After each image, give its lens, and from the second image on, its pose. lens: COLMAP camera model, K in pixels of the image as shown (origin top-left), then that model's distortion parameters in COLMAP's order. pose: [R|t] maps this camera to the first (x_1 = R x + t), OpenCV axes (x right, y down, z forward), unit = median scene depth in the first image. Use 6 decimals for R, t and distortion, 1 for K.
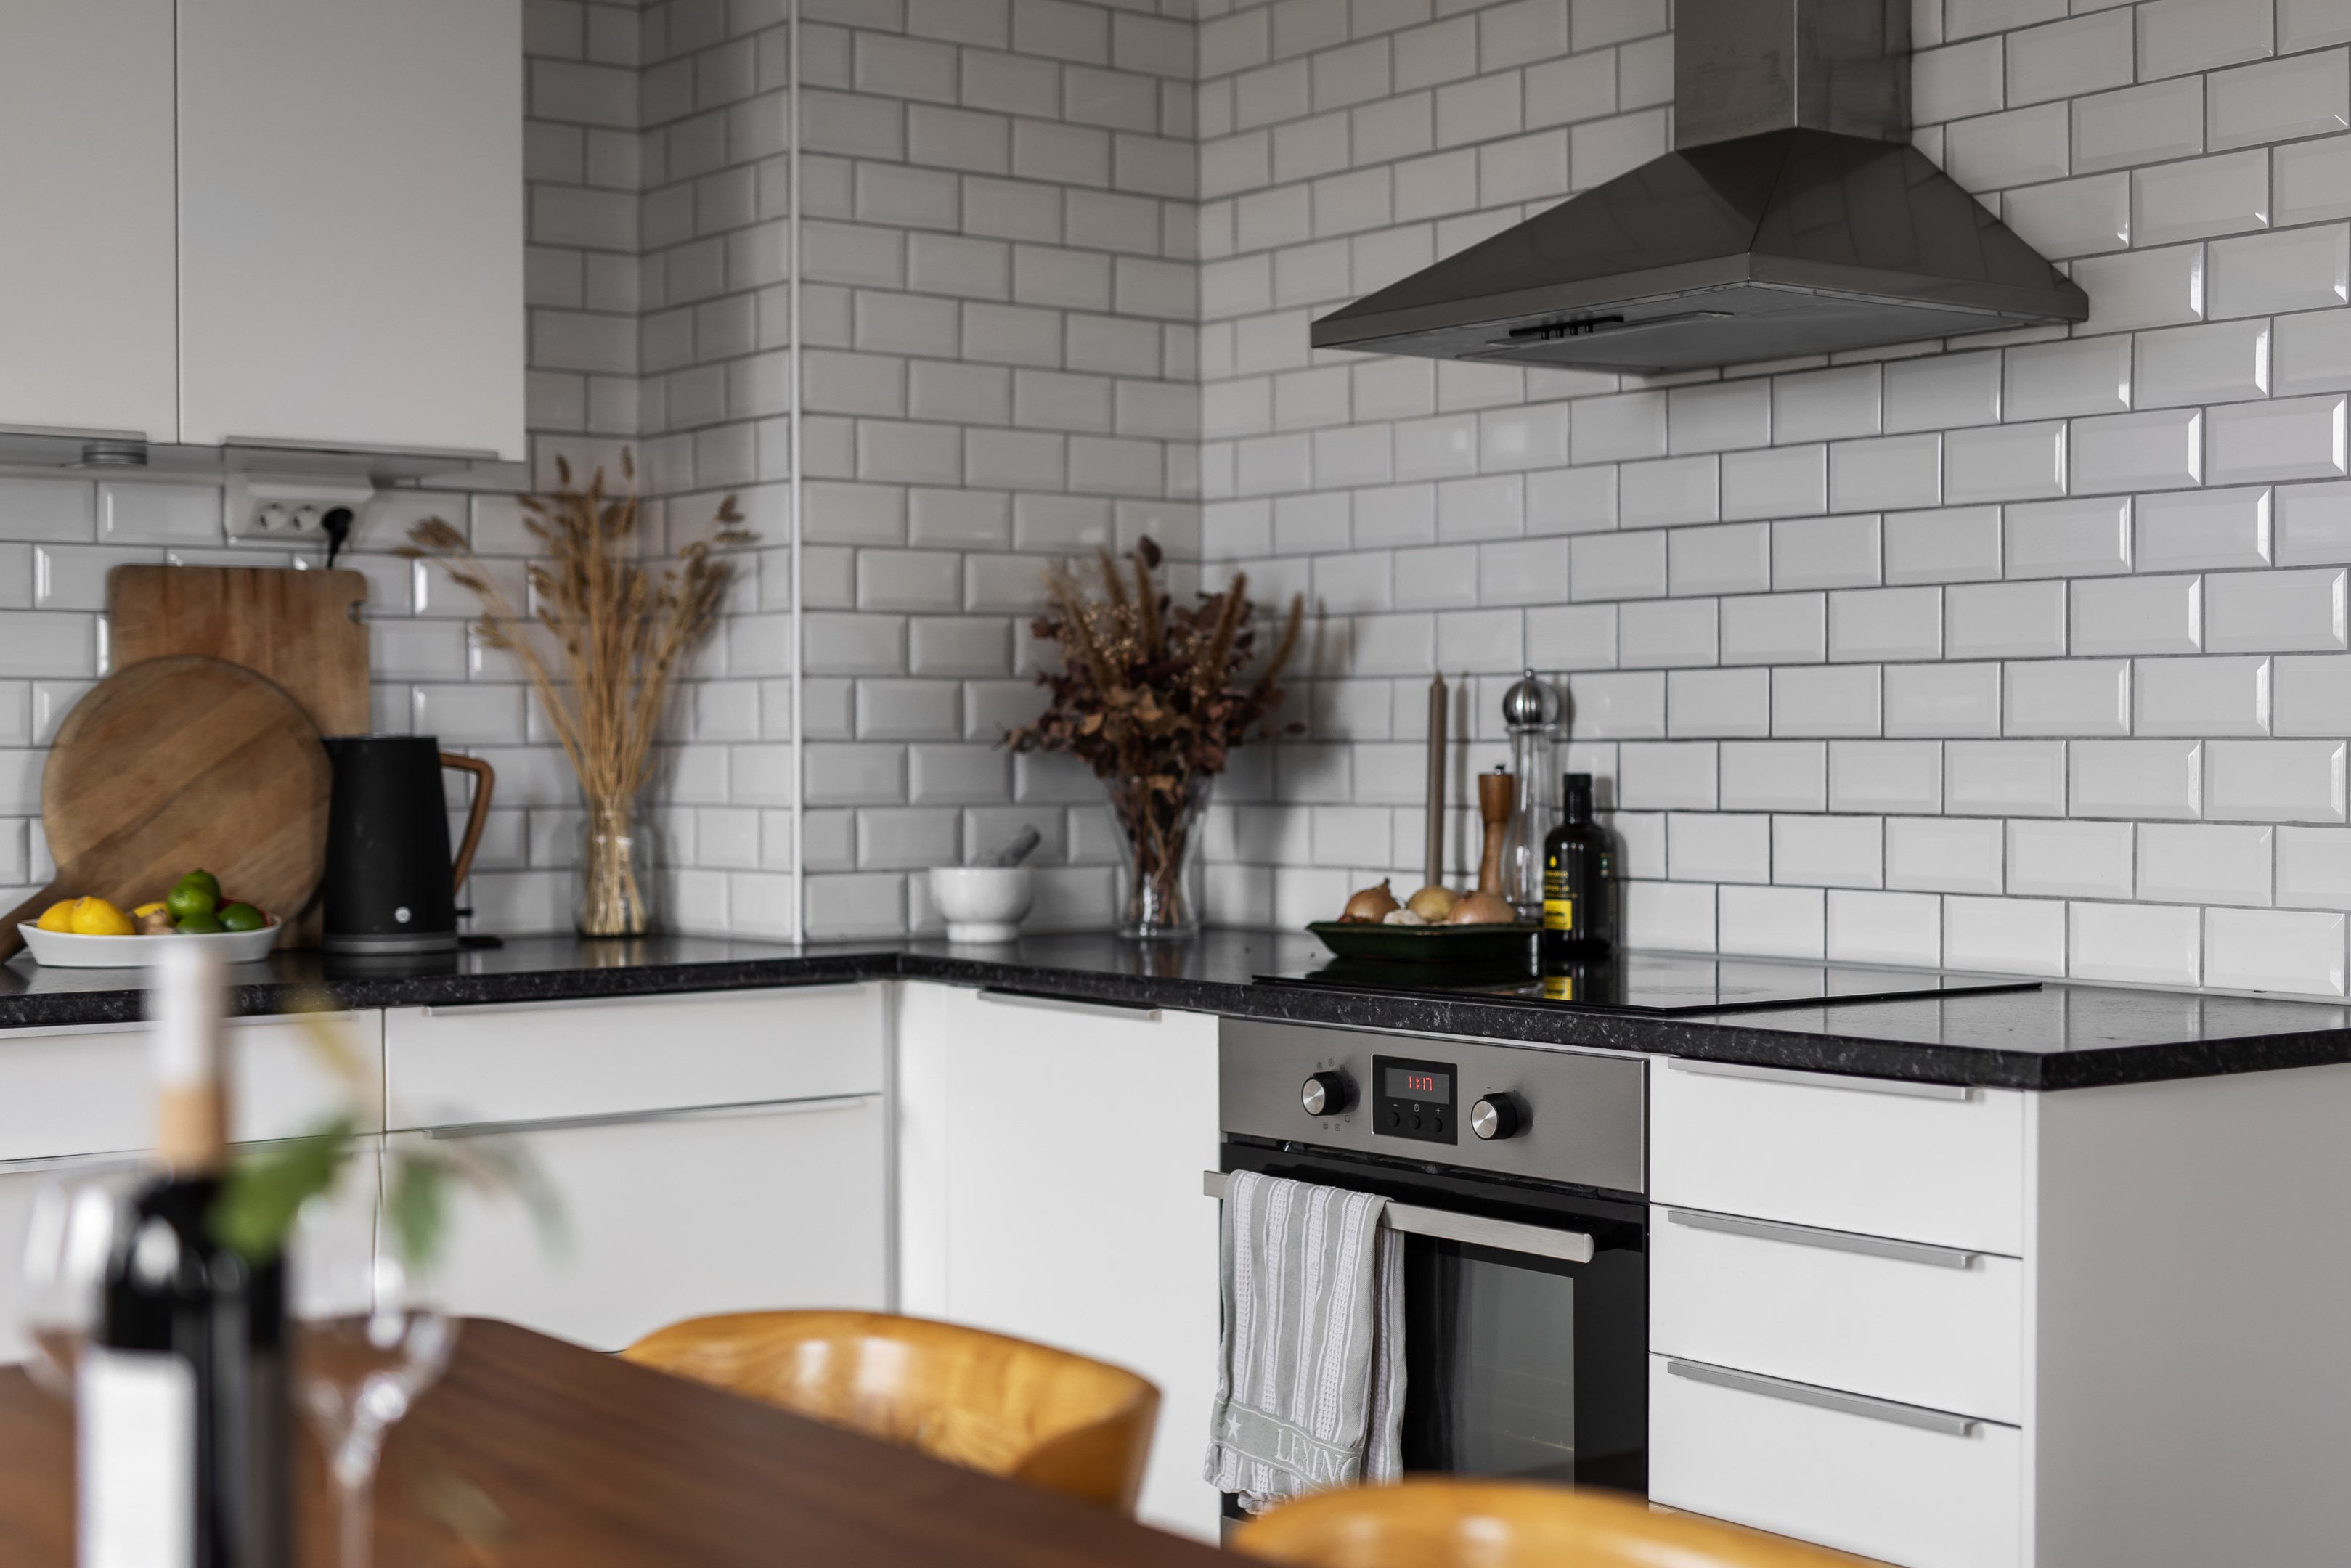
lens RADIAL K [[3273.7, 0, 1154.9], [0, 3273.7, 786.8], [0, 0, 1]] dist [0.003087, 0.000000]
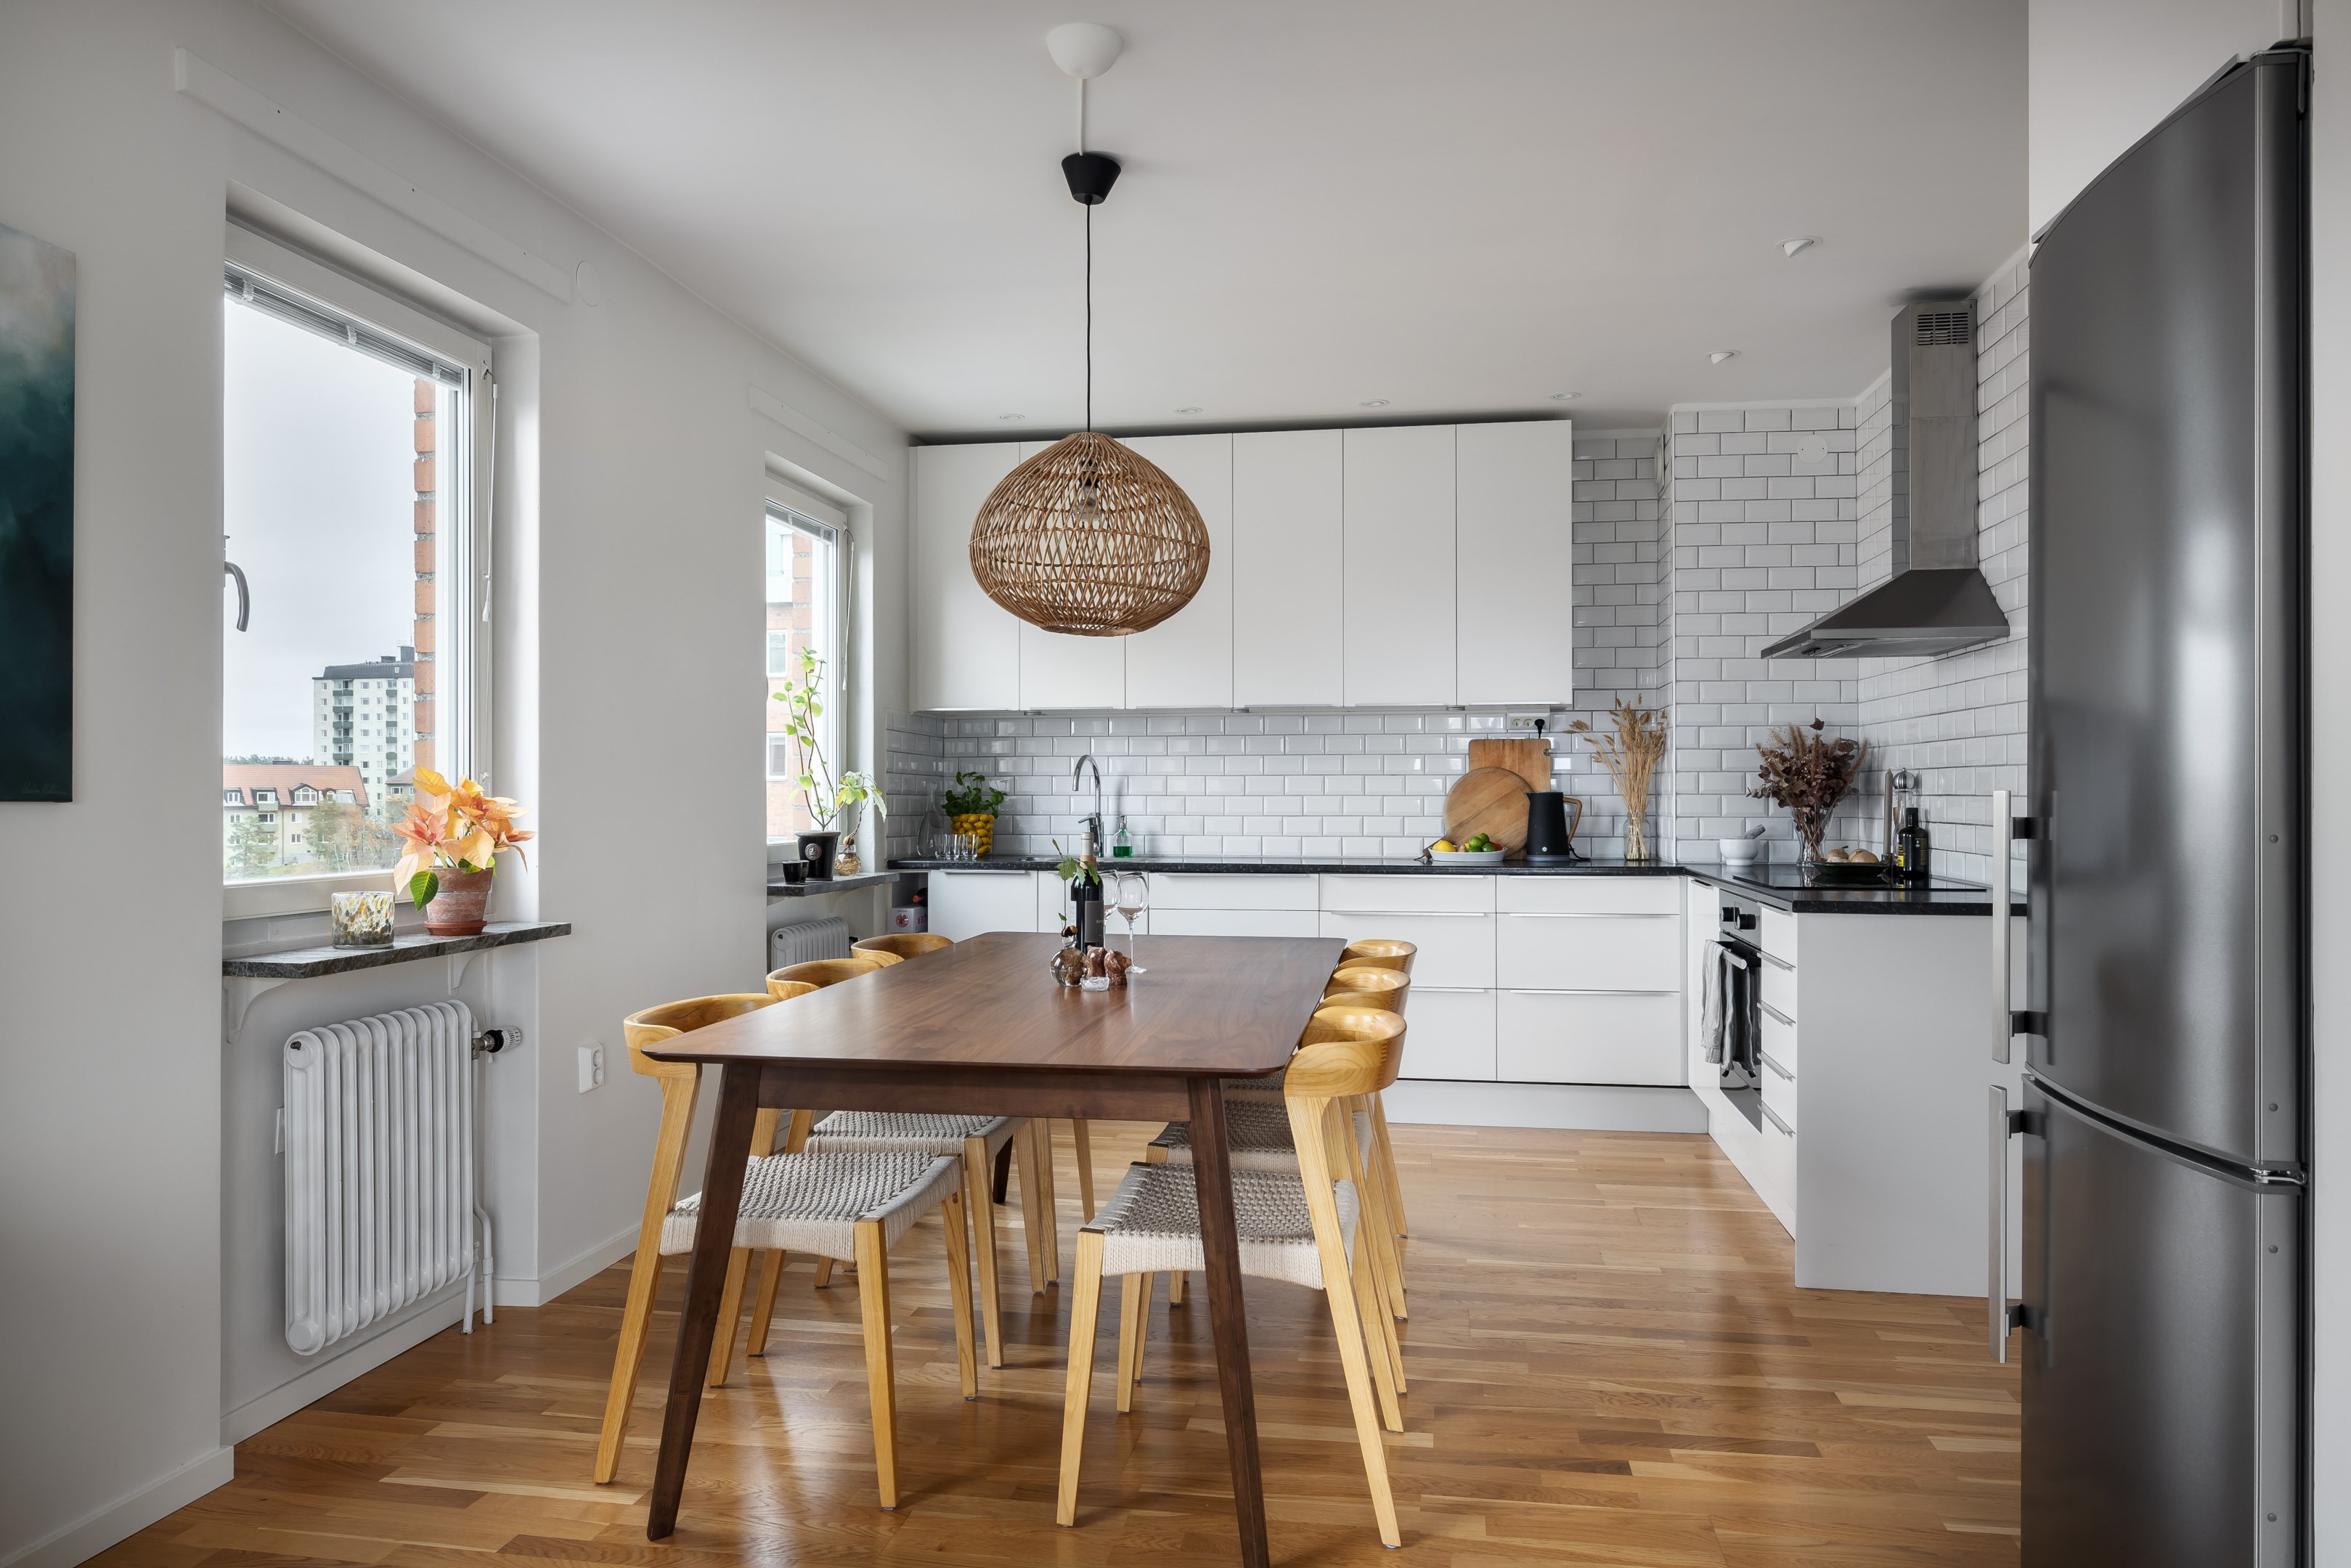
lens RADIAL K [[1532.3, 0, 1172.5], [0, 1532.3, 786.5], [0, 0, 1]] dist [0.002062, 0.004719]
pose [[0.686482, -0.000654, -0.727146, 0.588407], [-0.008410, 0.999926, -0.008839, -0.004904], [0.727098, 0.012183, 0.686426, -0.266951]]
